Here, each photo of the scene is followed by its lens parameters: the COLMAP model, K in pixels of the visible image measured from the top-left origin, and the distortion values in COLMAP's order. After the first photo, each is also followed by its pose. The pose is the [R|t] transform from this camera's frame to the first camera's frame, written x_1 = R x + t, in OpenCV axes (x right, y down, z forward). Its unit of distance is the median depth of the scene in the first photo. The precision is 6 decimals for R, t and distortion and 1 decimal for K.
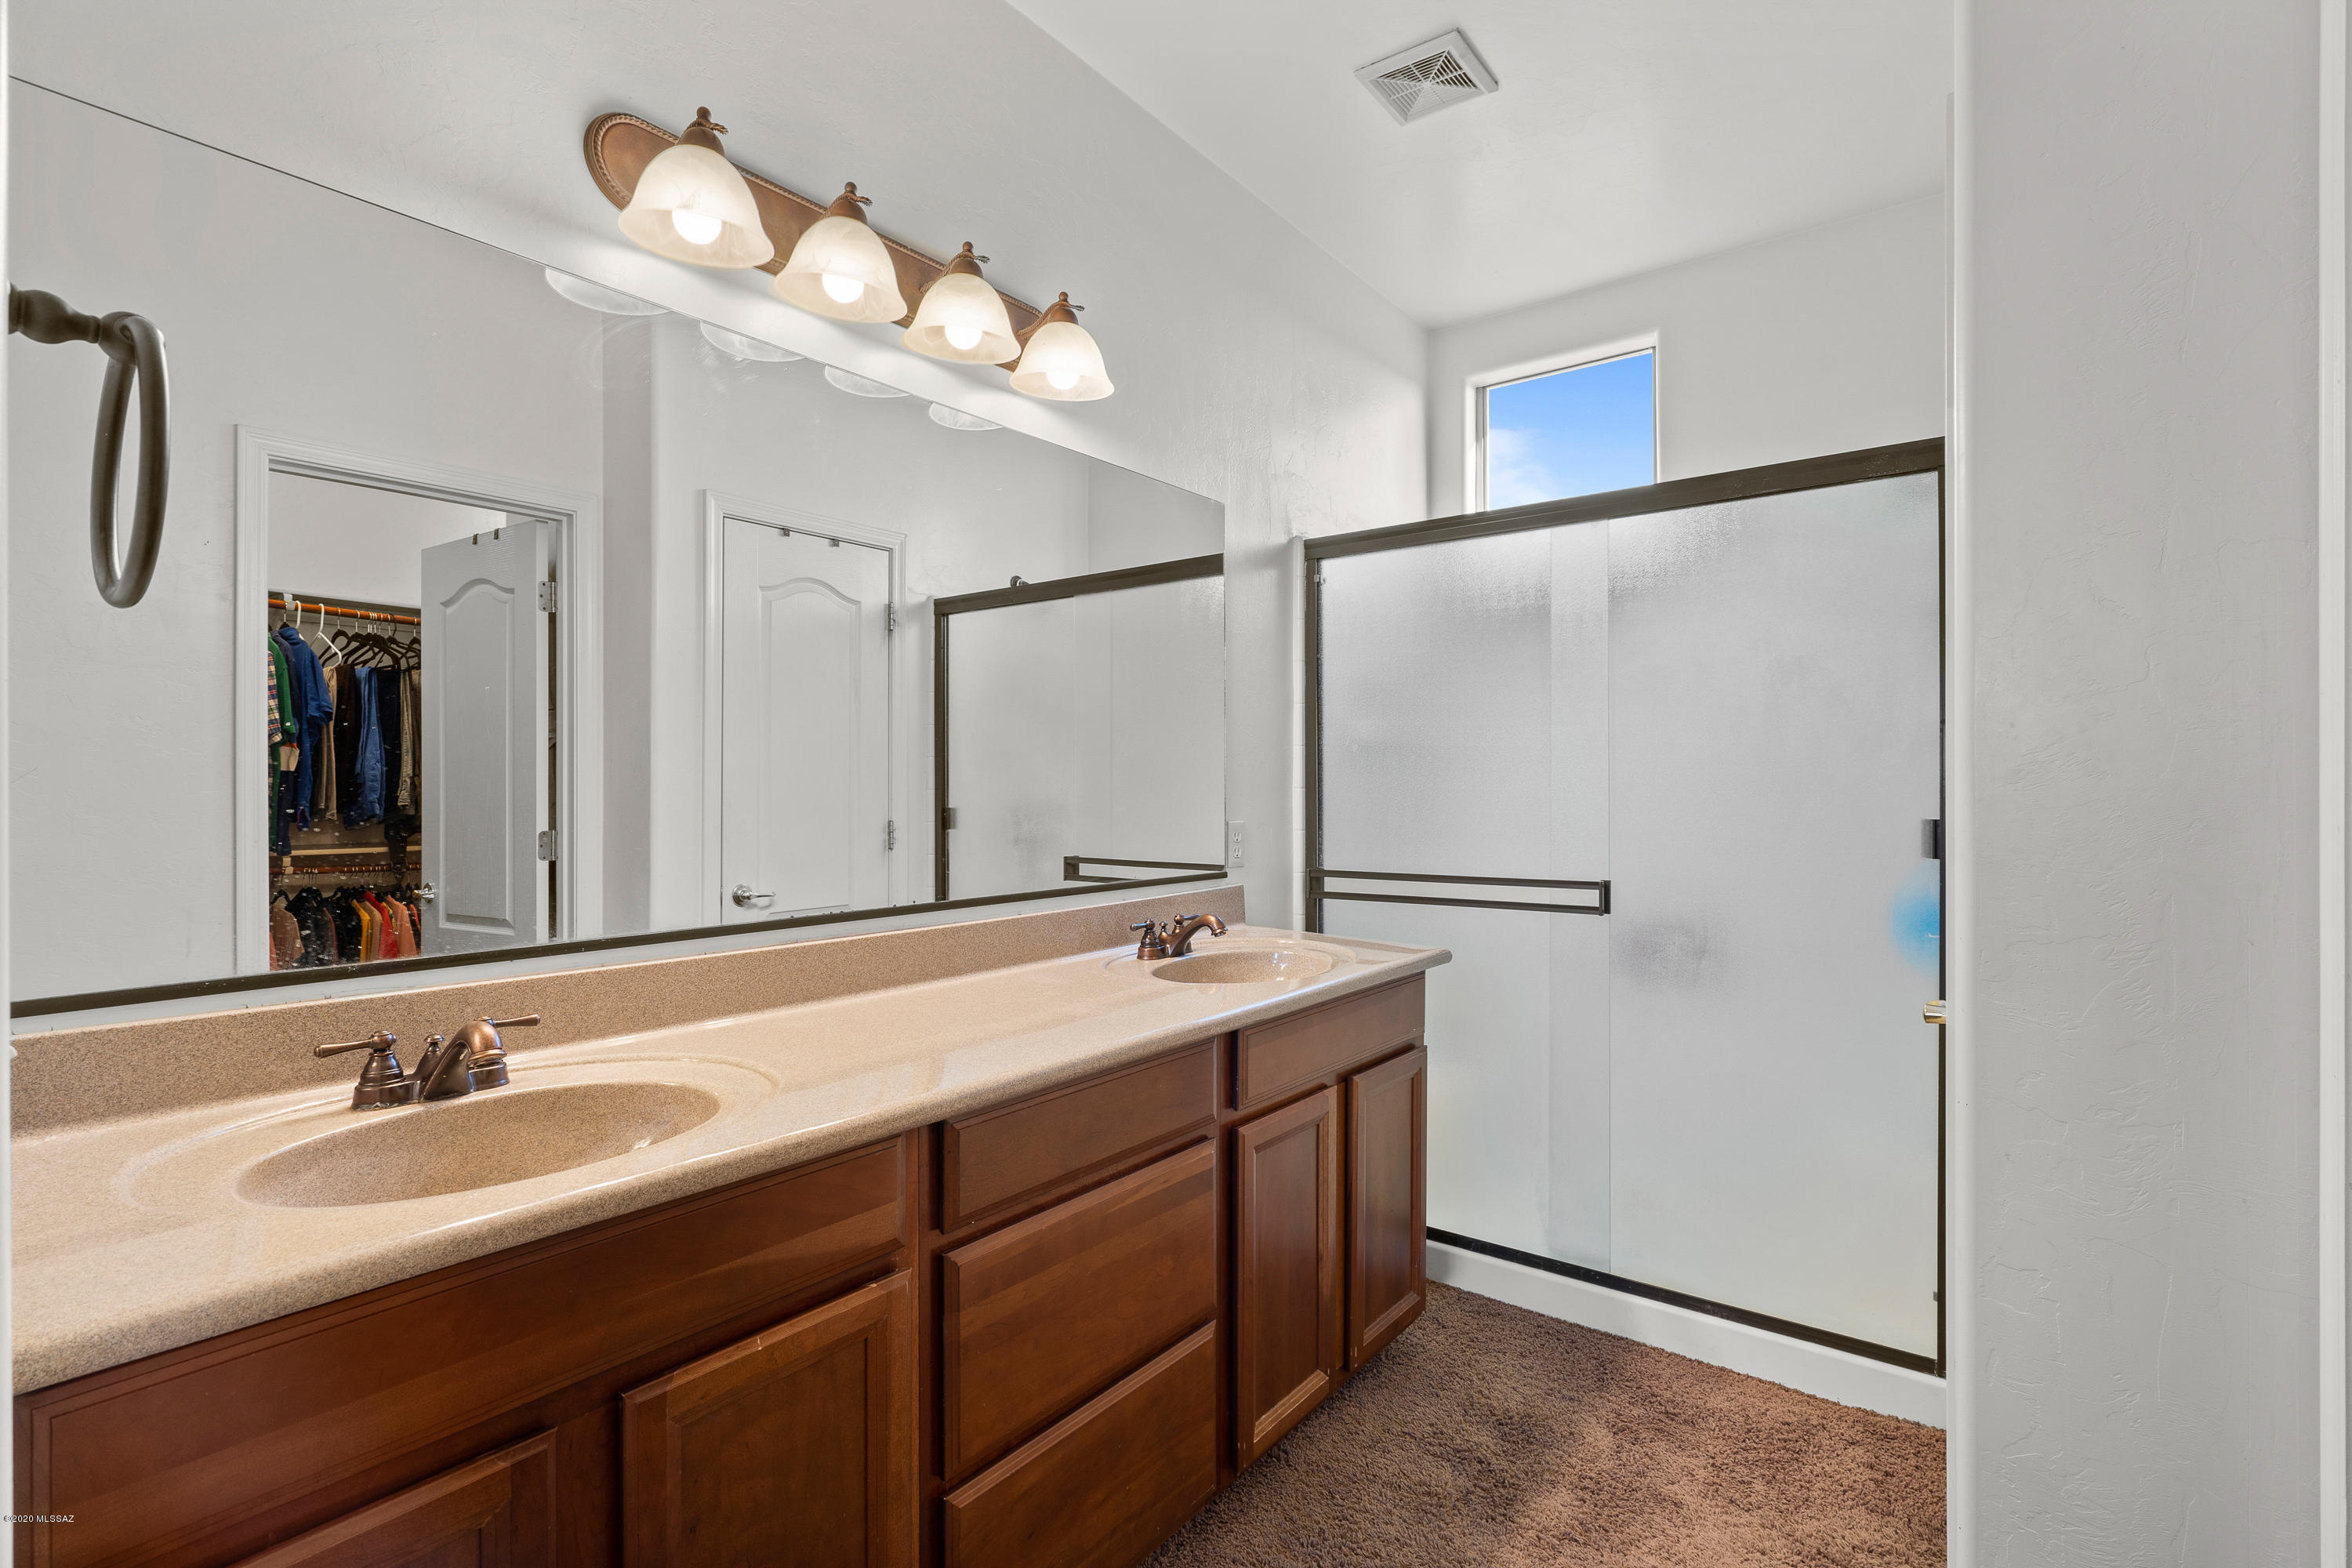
lens RADIAL K [[1087.7, 0, 1176.0], [0, 1087.7, 784.0], [0, 0, 1]] dist [-0.019331, 0.000564]
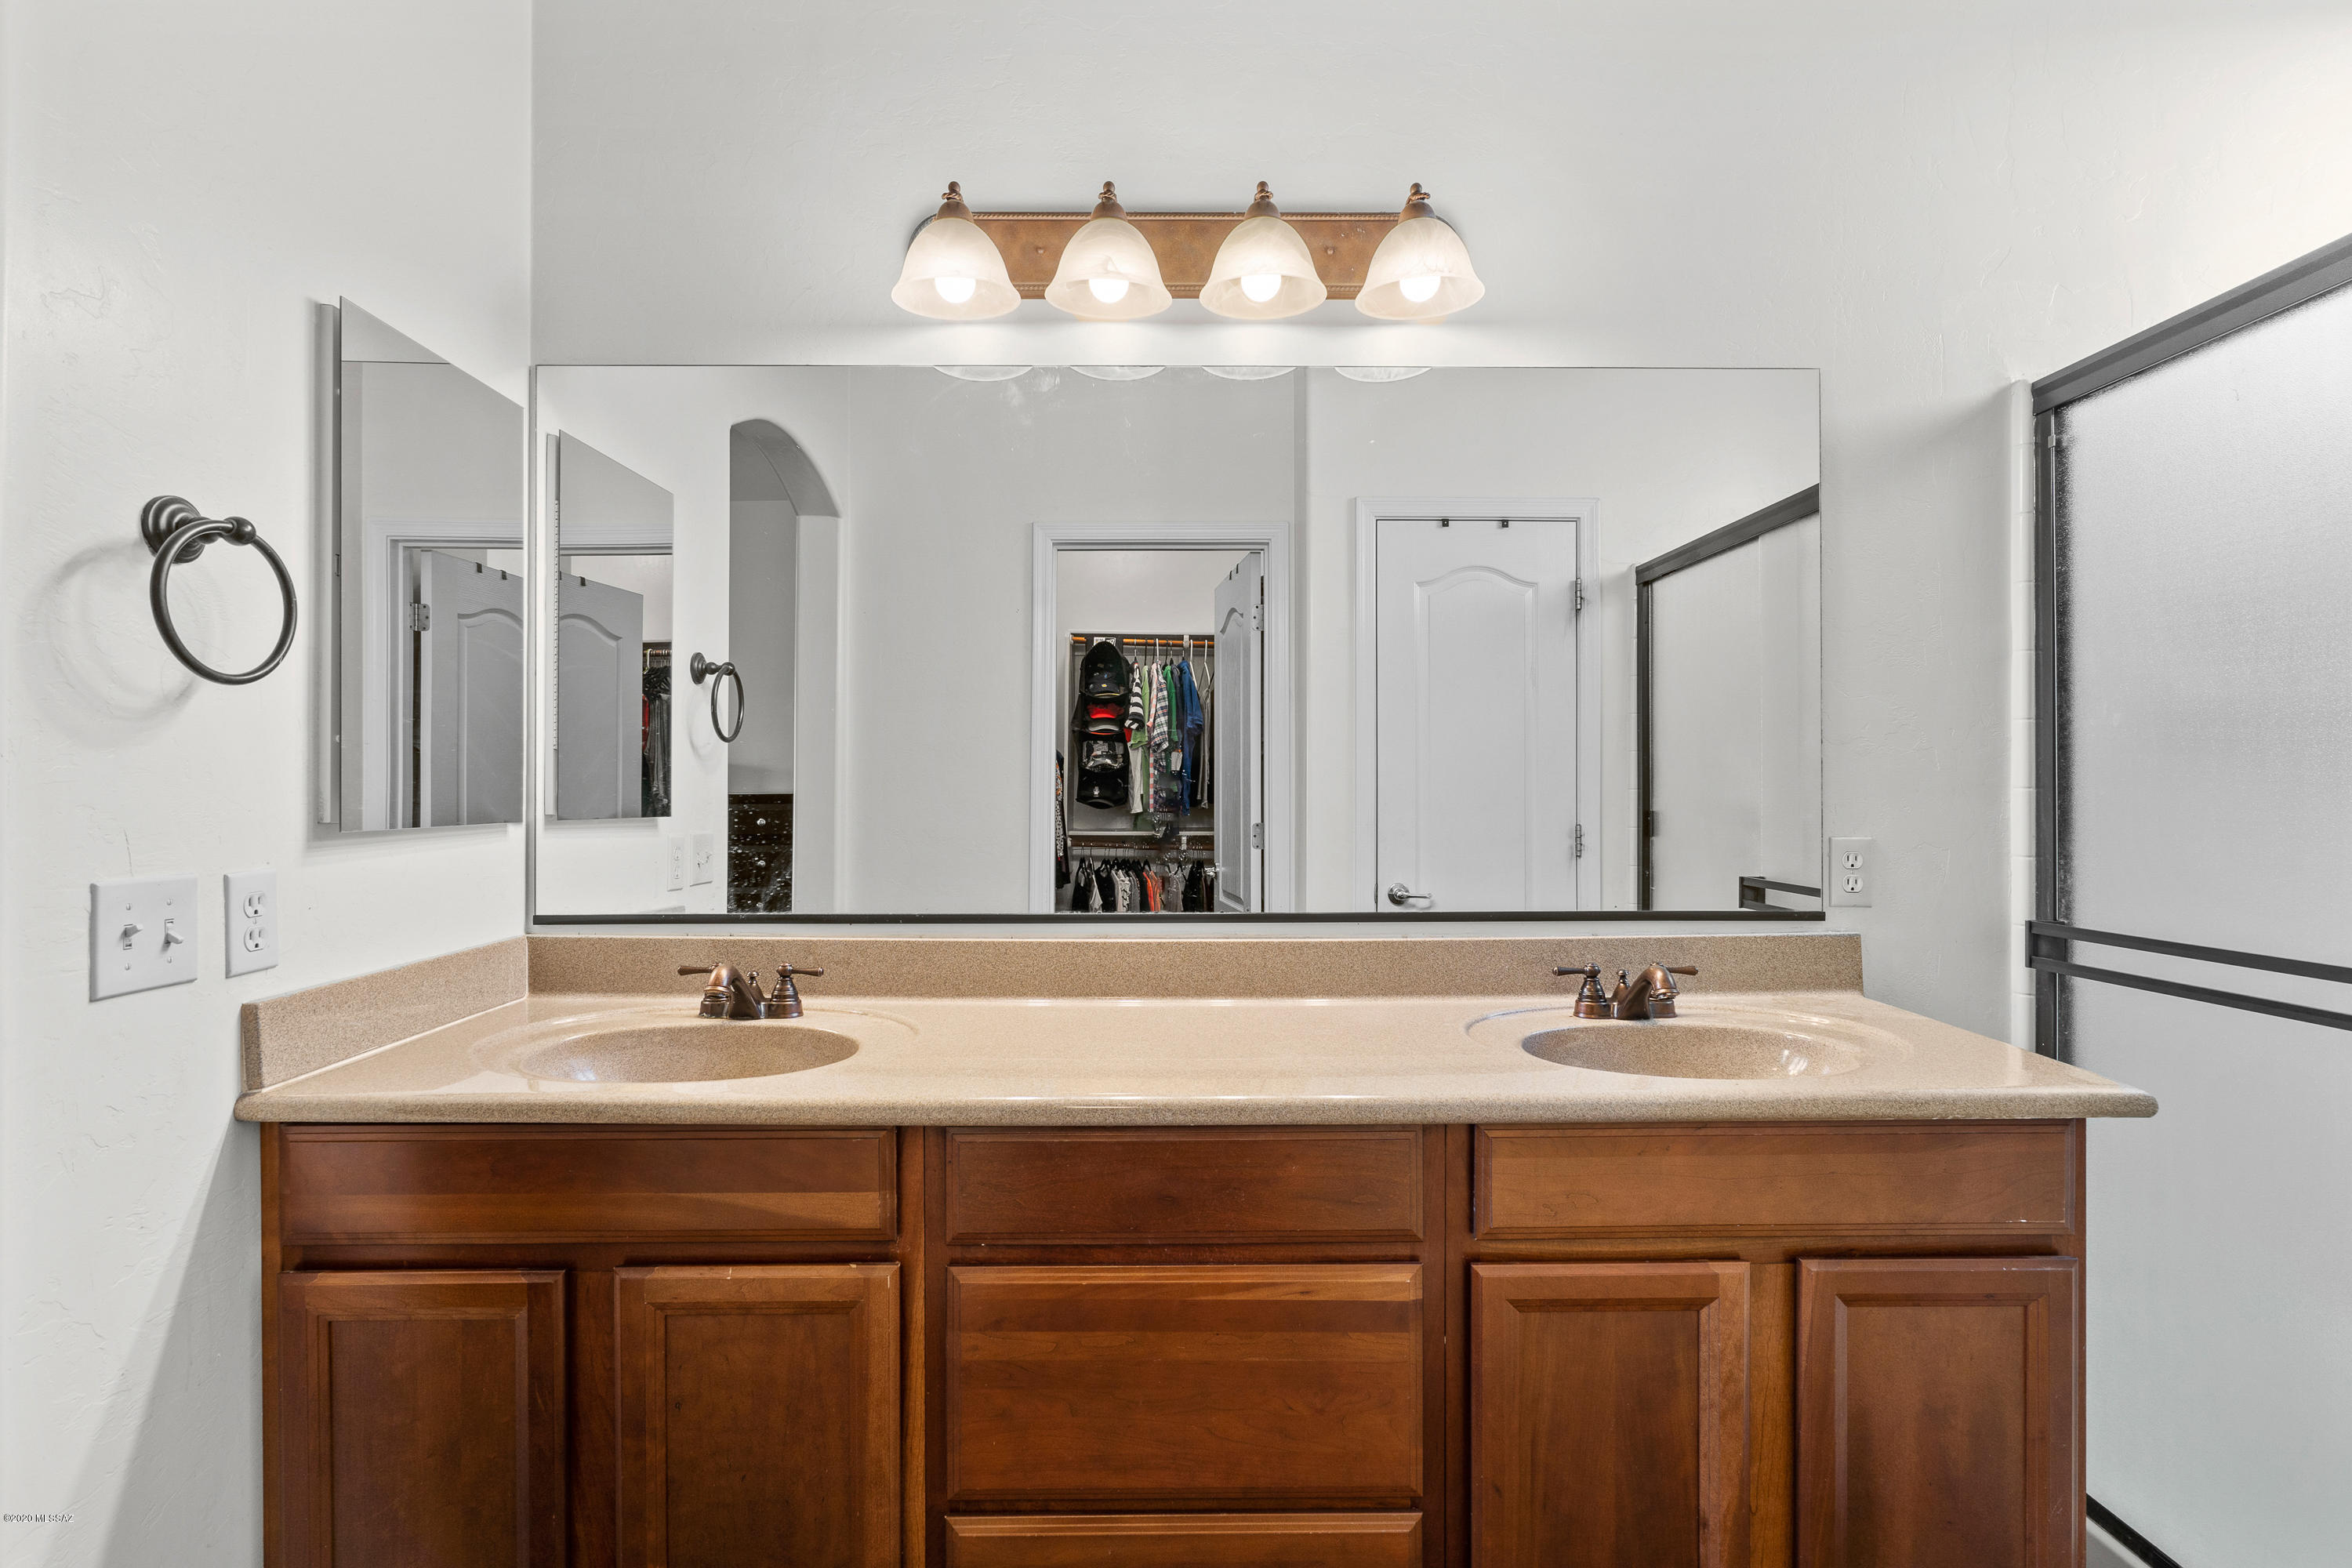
lens RADIAL K [[1099.3, 0, 1180.7], [0, 1099.3, 780.0], [0, 0, 1]] dist [-0.010371, 0.000710]
pose [[0.624299, -0.001971, -0.781183, 0.430412], [-0.000001, 0.999997, -0.002524, -0.000811], [0.781186, 0.001577, 0.624297, 0.339757]]
